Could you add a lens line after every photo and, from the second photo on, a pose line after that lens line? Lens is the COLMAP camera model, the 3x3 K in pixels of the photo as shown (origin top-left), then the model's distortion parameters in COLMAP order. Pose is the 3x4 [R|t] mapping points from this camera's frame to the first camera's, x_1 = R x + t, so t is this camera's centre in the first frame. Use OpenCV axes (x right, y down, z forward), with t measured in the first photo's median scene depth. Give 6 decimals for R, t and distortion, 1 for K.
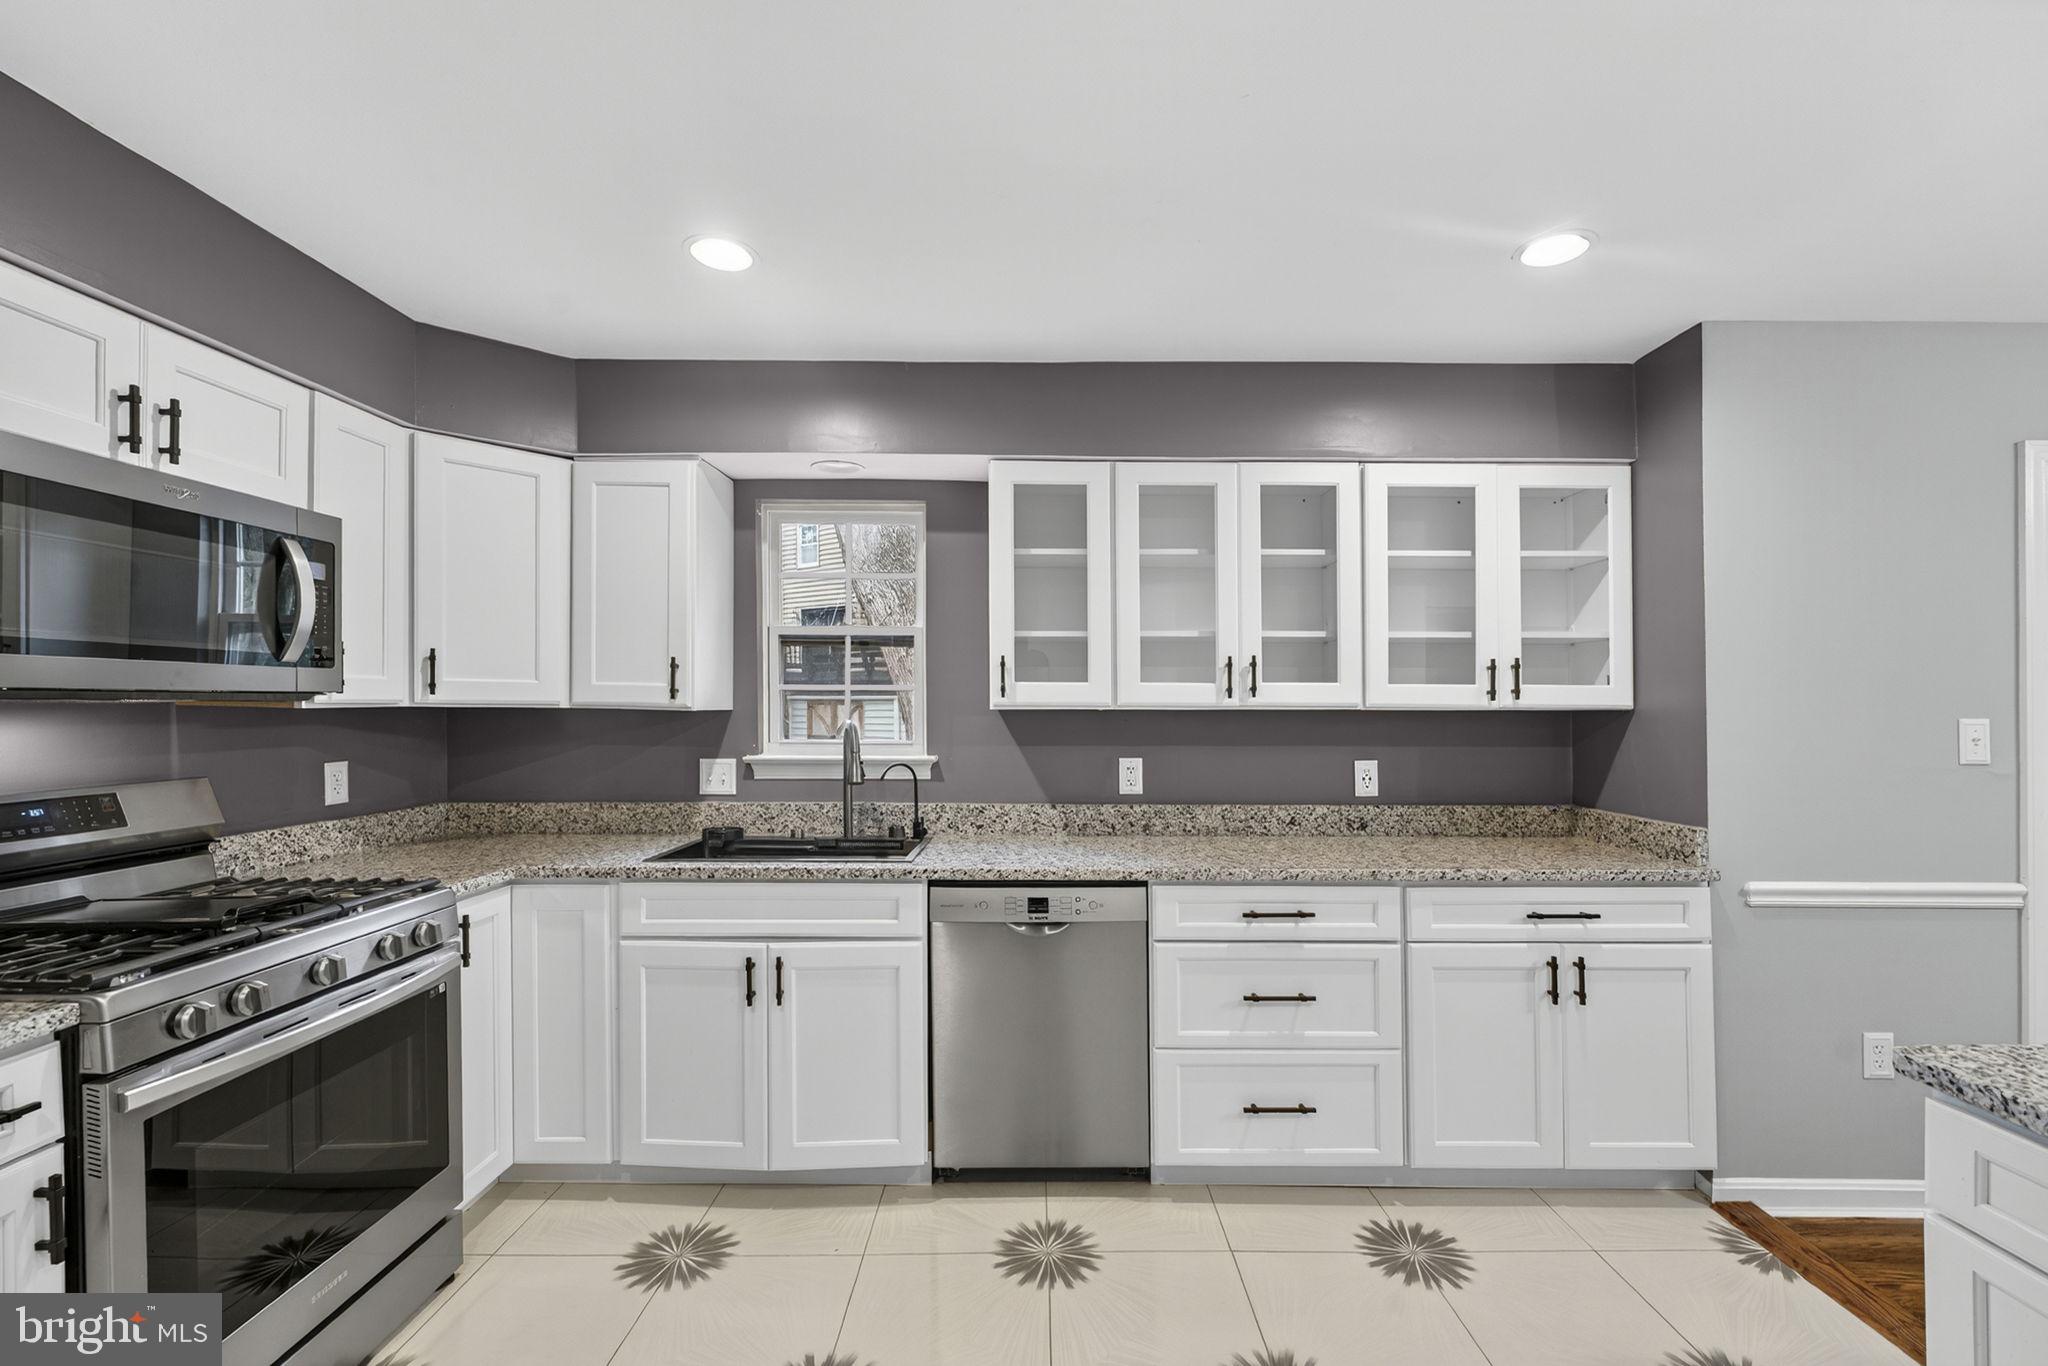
lens RADIAL K [[841.2, 0, 1054.8], [0, 841.2, 705.8], [0, 0, 1]] dist [0.000152, 0.000629]
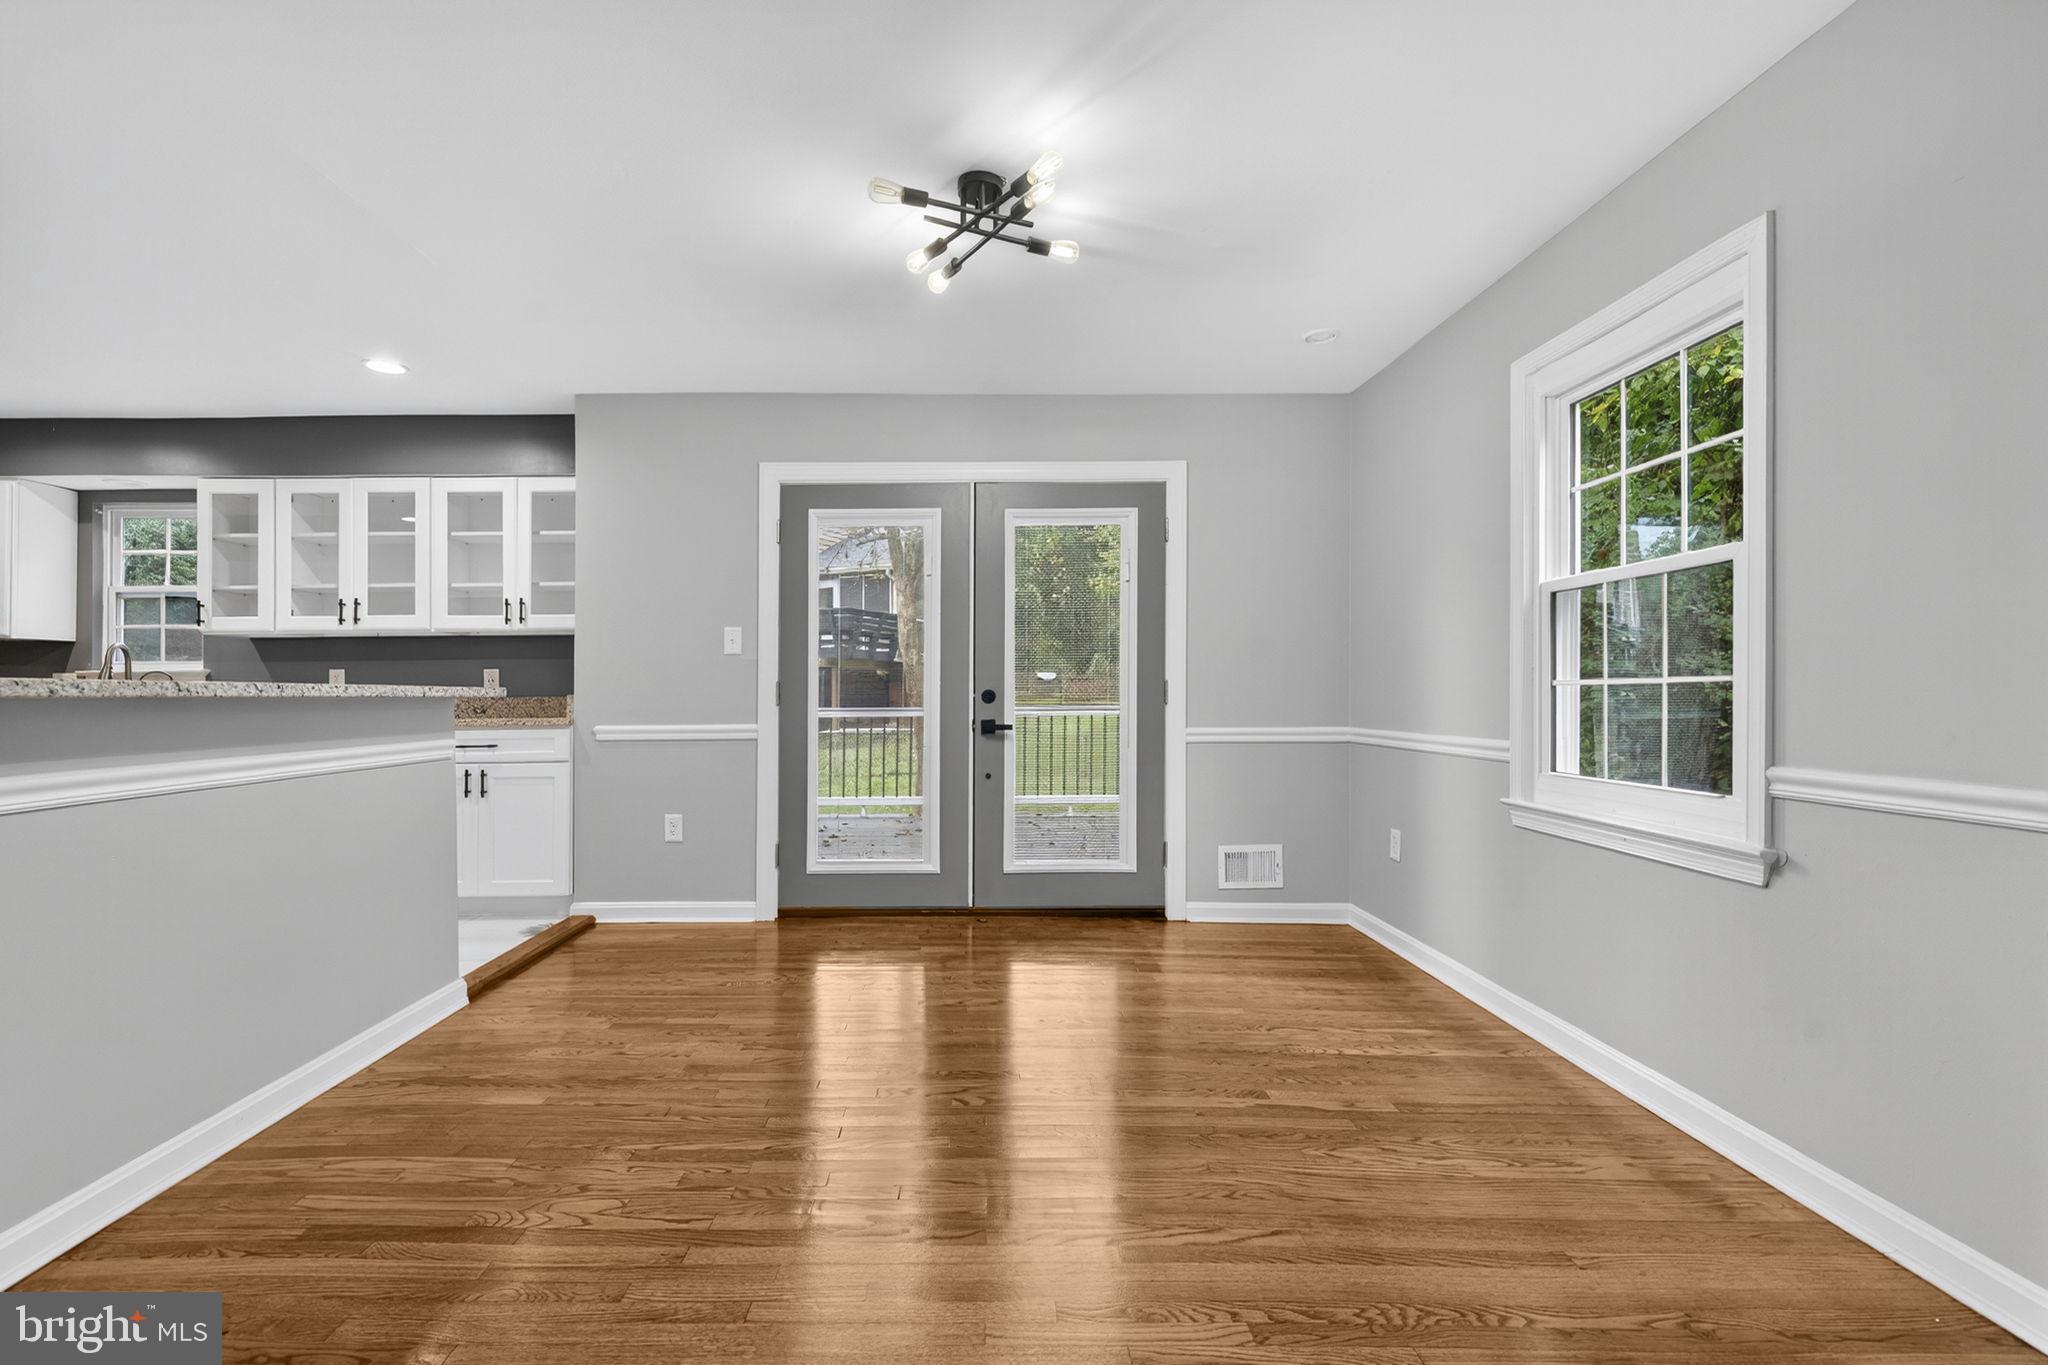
lens RADIAL K [[827.1, 0, 974.3], [0, 827.1, 682.7], [0, 0, 1]] dist [0.000306, -0.000057]
pose [[0.999758, -0.010896, 0.019117, 1.550609], [0.011191, 0.999819, -0.015384, 0.155404], [-0.018946, 0.015594, 0.999699, -0.674378]]
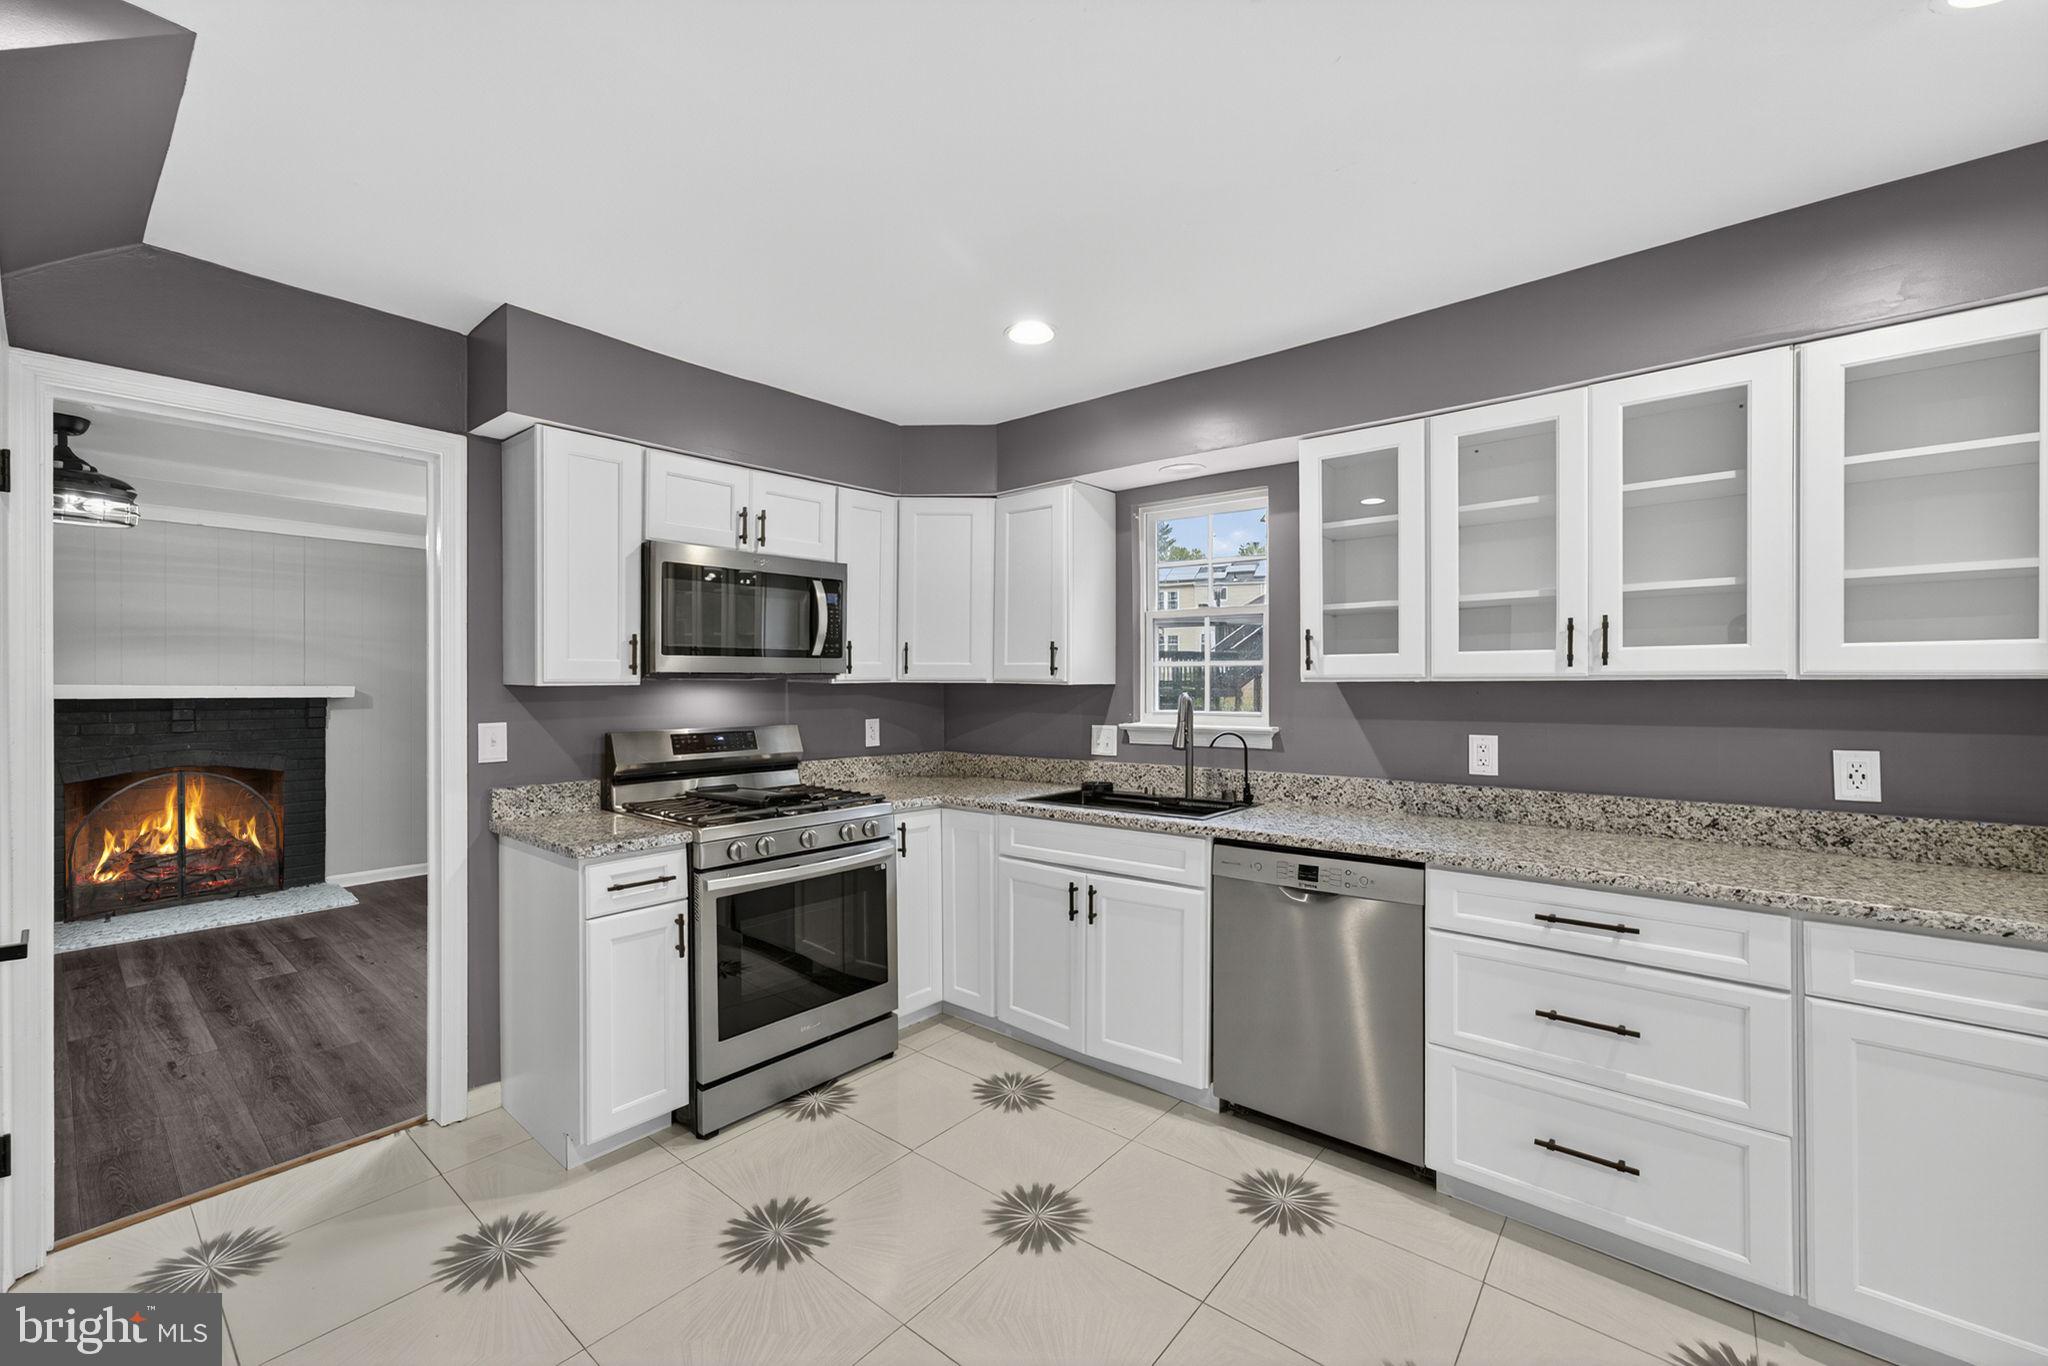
lens RADIAL K [[830.1, 0, 1024.0], [0, 830.1, 683.0], [0, 0, 1]] dist [0.006962, 0.000798]
pose [[0.766590, -0.005262, -0.642115, 0.360296], [0.005974, 0.999982, -0.001062, 0.005089], [0.642109, -0.003022, 0.766607, 0.001414]]
